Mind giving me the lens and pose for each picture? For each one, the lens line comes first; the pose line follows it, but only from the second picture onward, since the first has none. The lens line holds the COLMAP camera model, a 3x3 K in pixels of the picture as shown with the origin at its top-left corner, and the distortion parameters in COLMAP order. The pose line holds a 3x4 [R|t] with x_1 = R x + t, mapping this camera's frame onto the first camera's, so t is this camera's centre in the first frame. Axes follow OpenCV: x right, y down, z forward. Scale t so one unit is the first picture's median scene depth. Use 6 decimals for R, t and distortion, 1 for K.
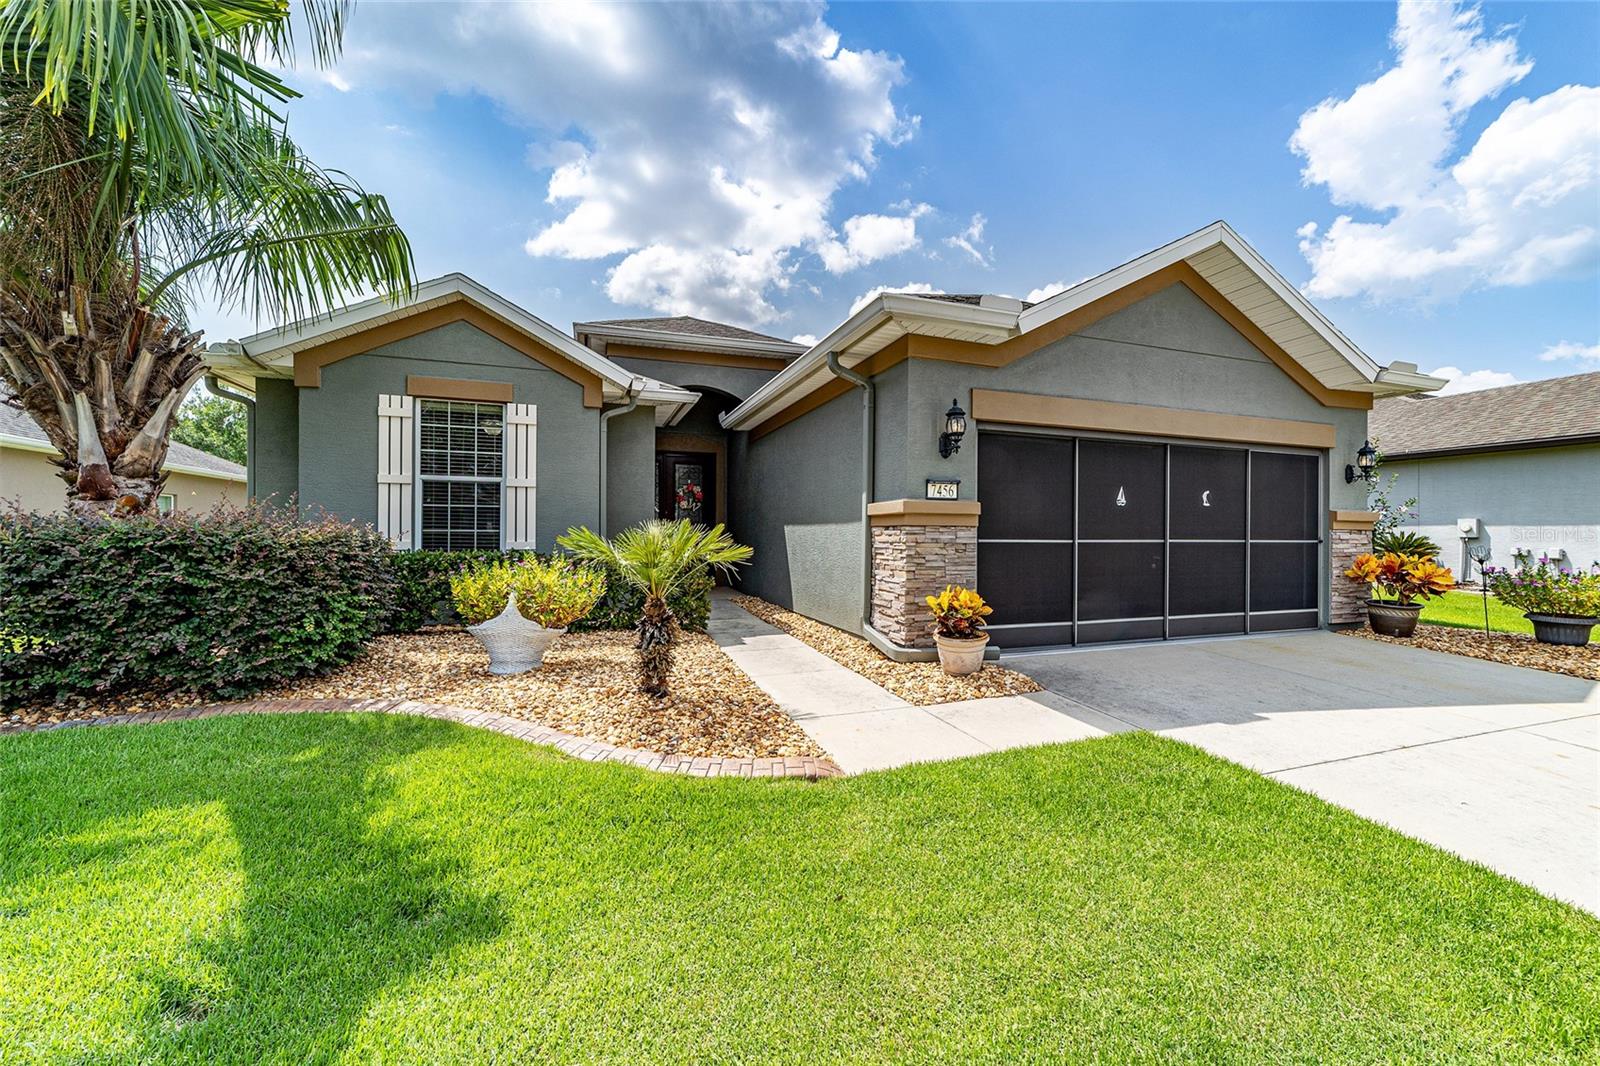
lens RADIAL K [[615.4, 0, 802.1], [0, 615.4, 537.8], [0, 0, 1]] dist [-0.014215, 0.009097]
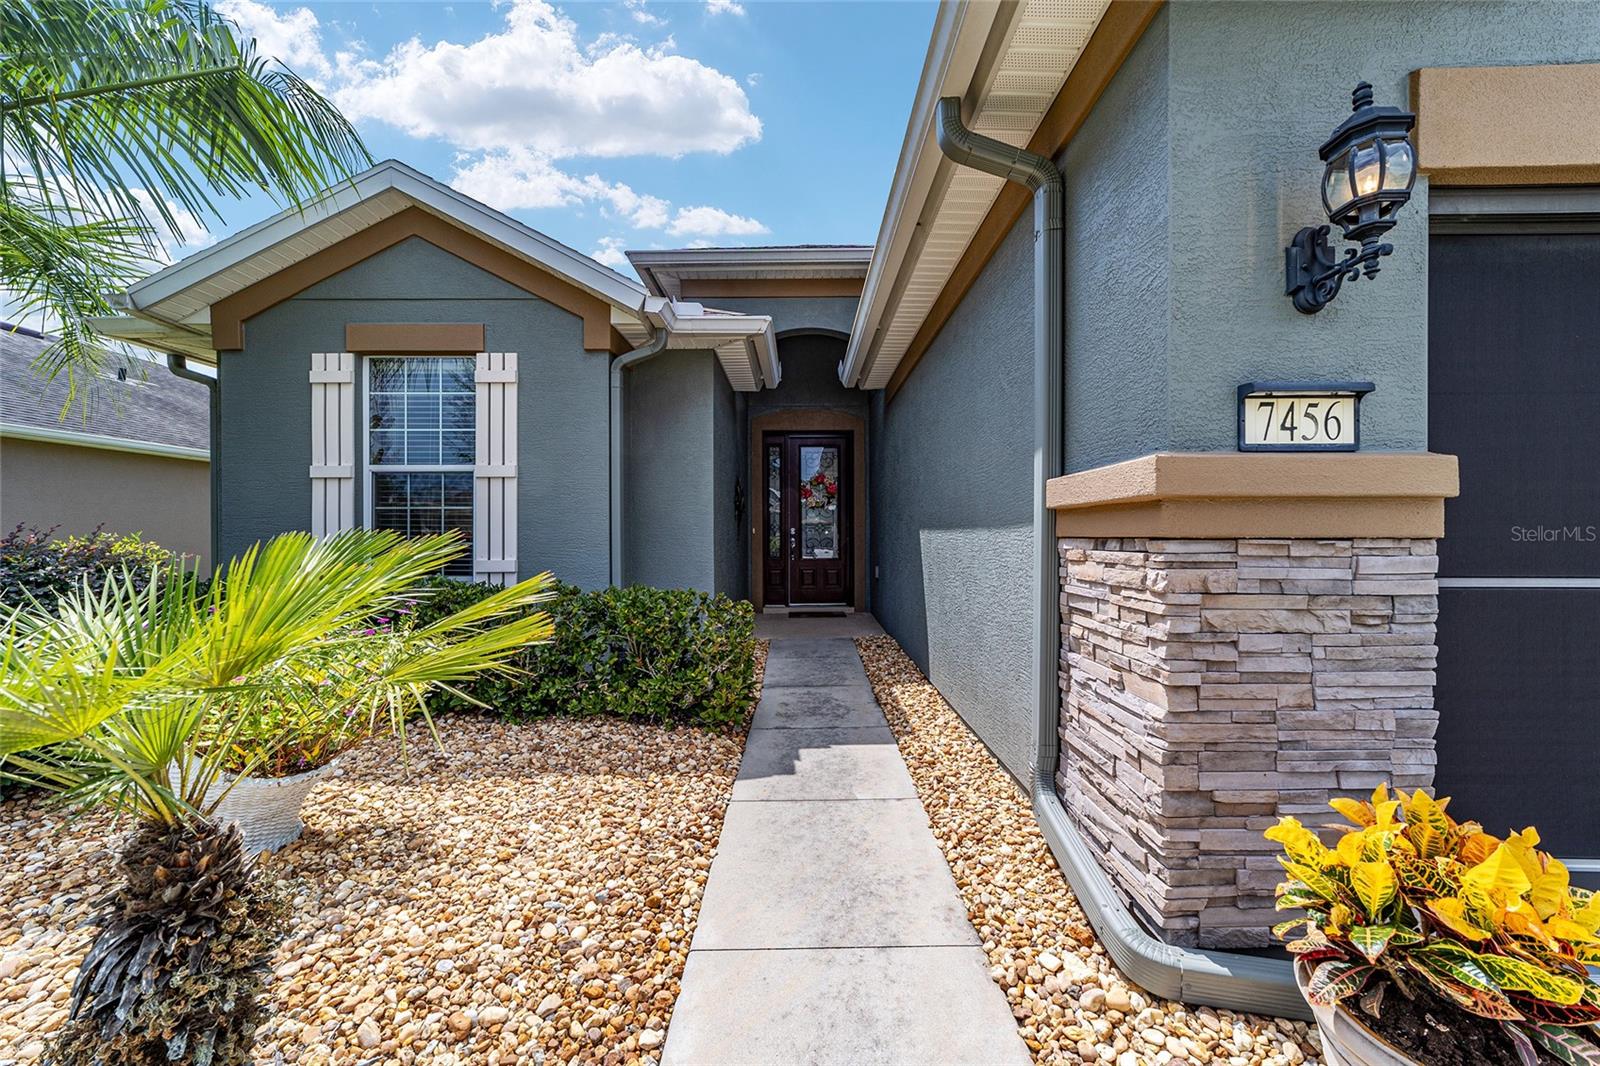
lens RADIAL K [[615.4, 0, 802.1], [0, 615.4, 537.8], [0, 0, 1]] dist [-0.014215, 0.009097]
pose [[0.943913, -0.005670, -0.330147, 0.088780], [0.005632, 0.999984, -0.001071, -0.018667], [0.330148, -0.000849, 0.943929, 0.587072]]
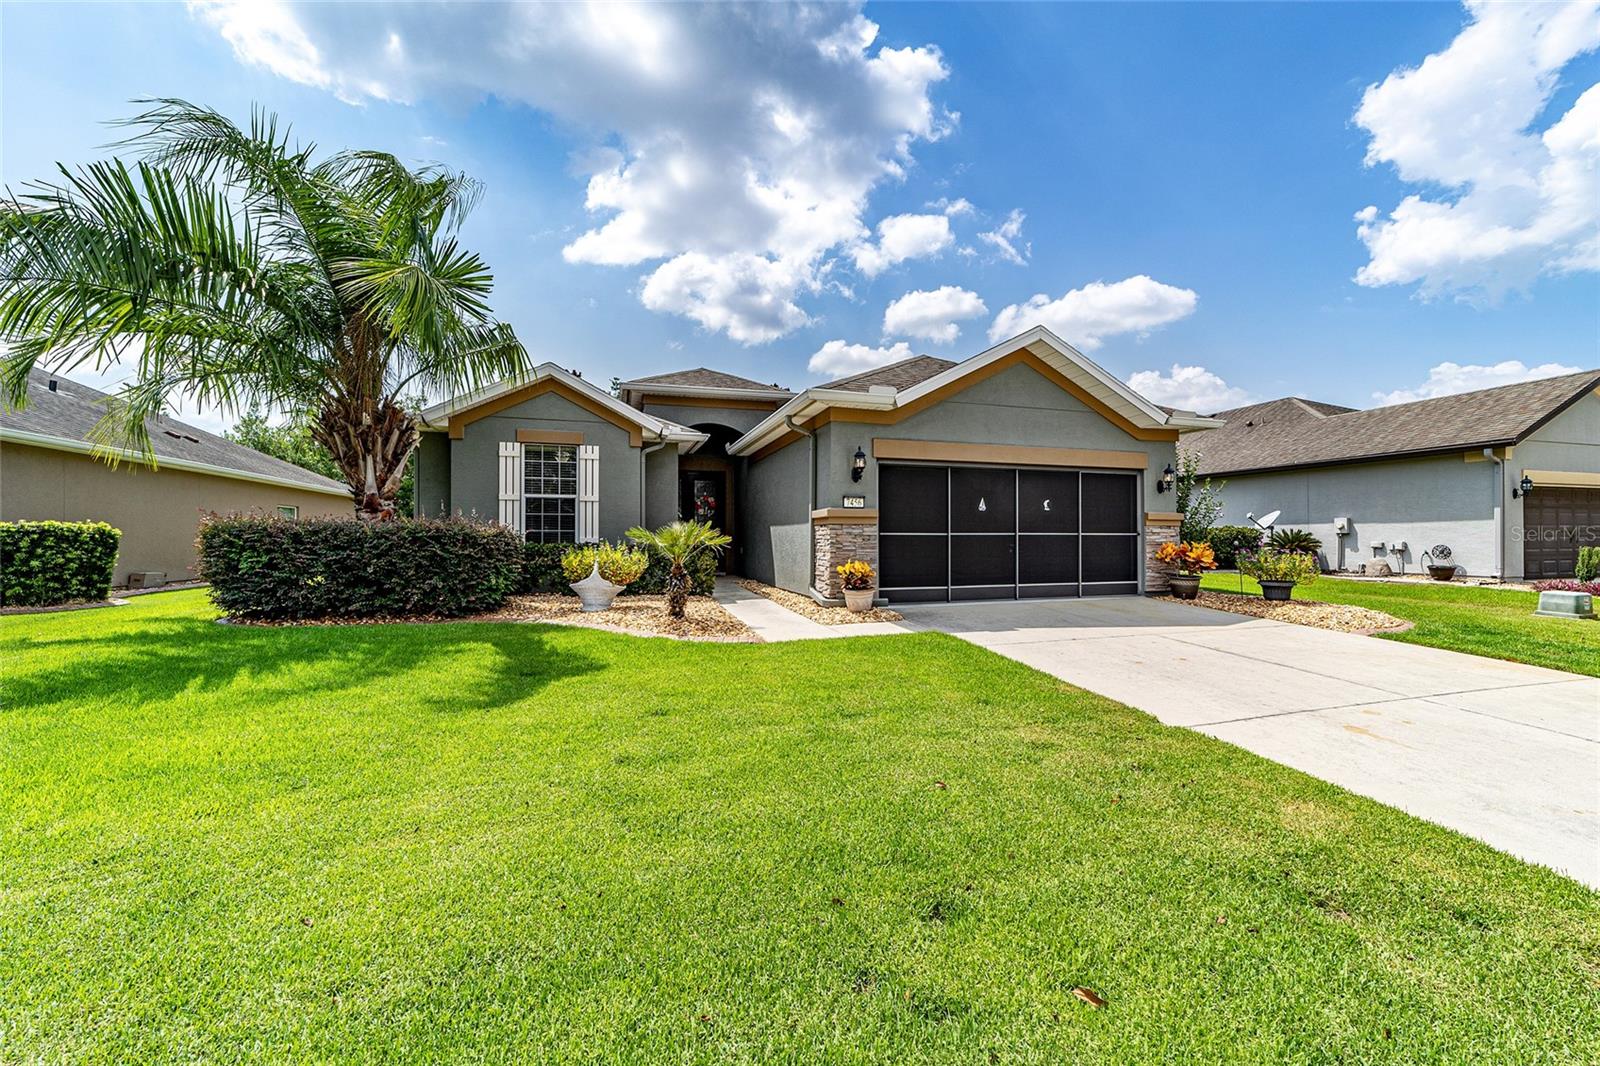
lens RADIAL K [[615.4, 0, 802.1], [0, 615.4, 537.8], [0, 0, 1]] dist [-0.014215, 0.009097]
pose [[0.999163, -0.006631, -0.040357, 0.145357], [0.006303, 0.999946, -0.008247, 0.026355], [0.040409, 0.007986, 0.999151, -0.572550]]
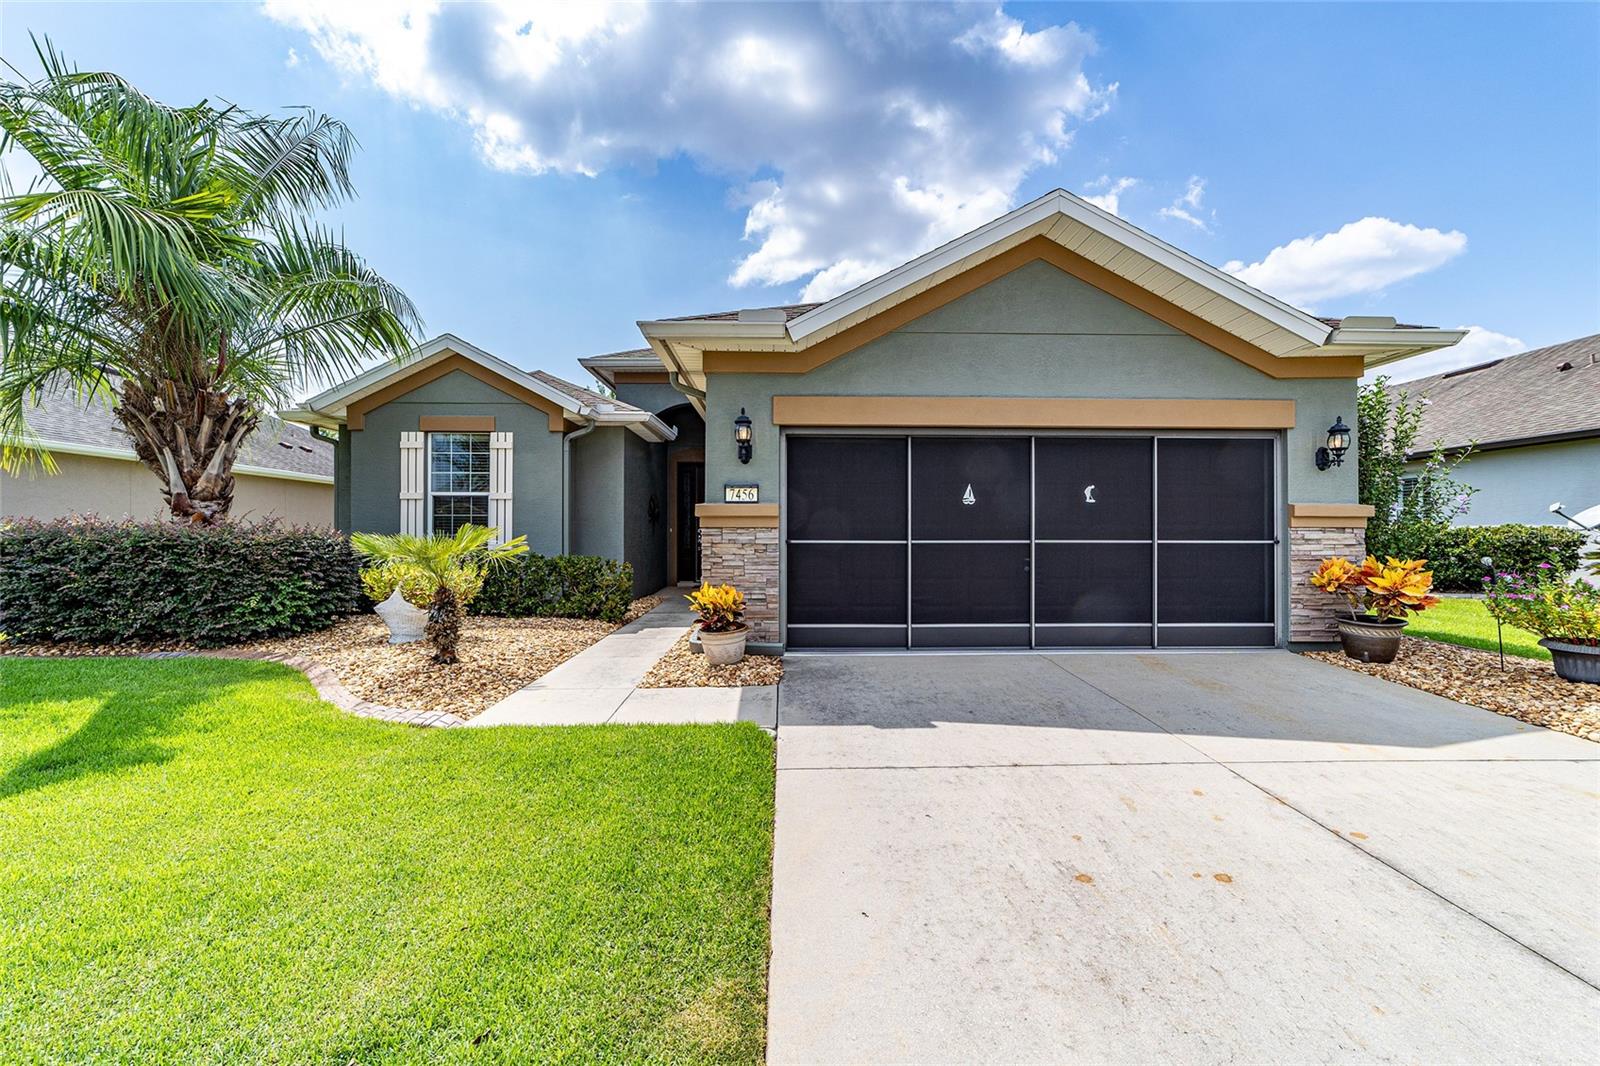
lens RADIAL K [[615.4, 0, 802.1], [0, 615.4, 537.8], [0, 0, 1]] dist [-0.014215, 0.009097]
pose [[0.950401, -0.004471, -0.310995, 0.609522], [0.002562, 0.999975, -0.006547, 0.005223], [0.311016, 0.005426, 0.950389, 0.018908]]
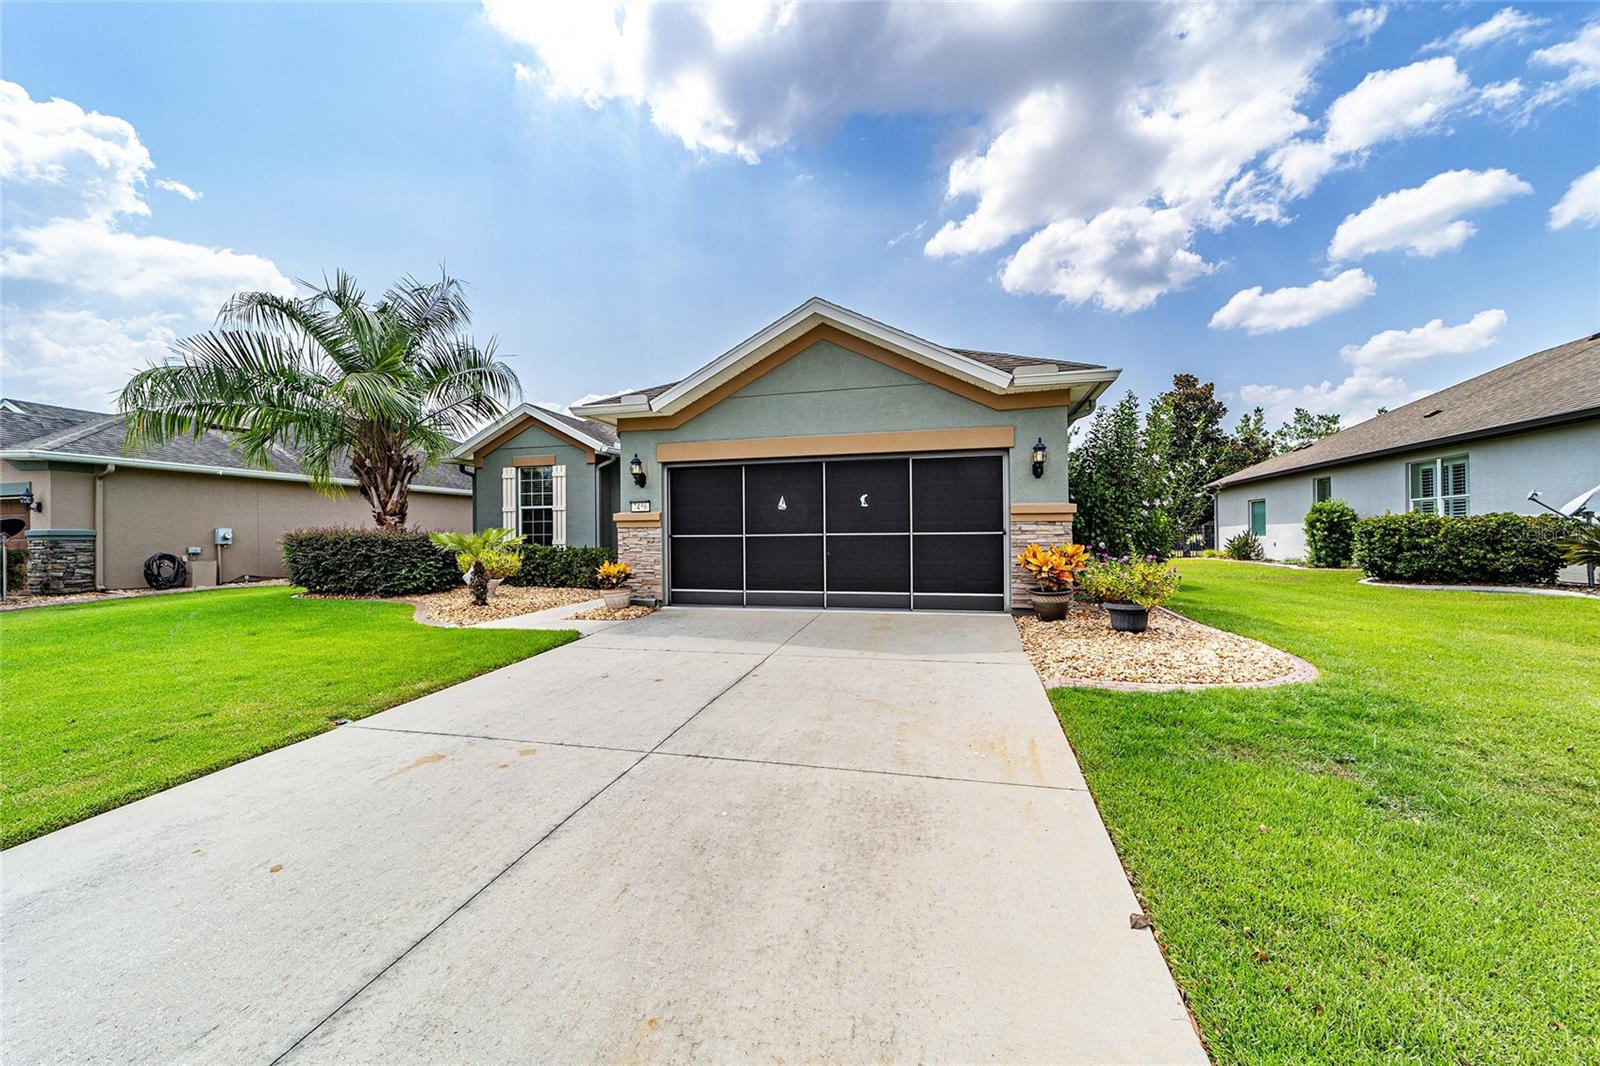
lens RADIAL K [[619.3, 0, 796.5], [0, 619.3, 545.2], [0, 0, 1]] dist [-0.002151, 0.002798]
pose [[0.822797, -0.004941, -0.568314, 1.441508], [0.009742, 0.999938, 0.005411, 0.022764], [0.568252, -0.009988, 0.822794, -0.153773]]
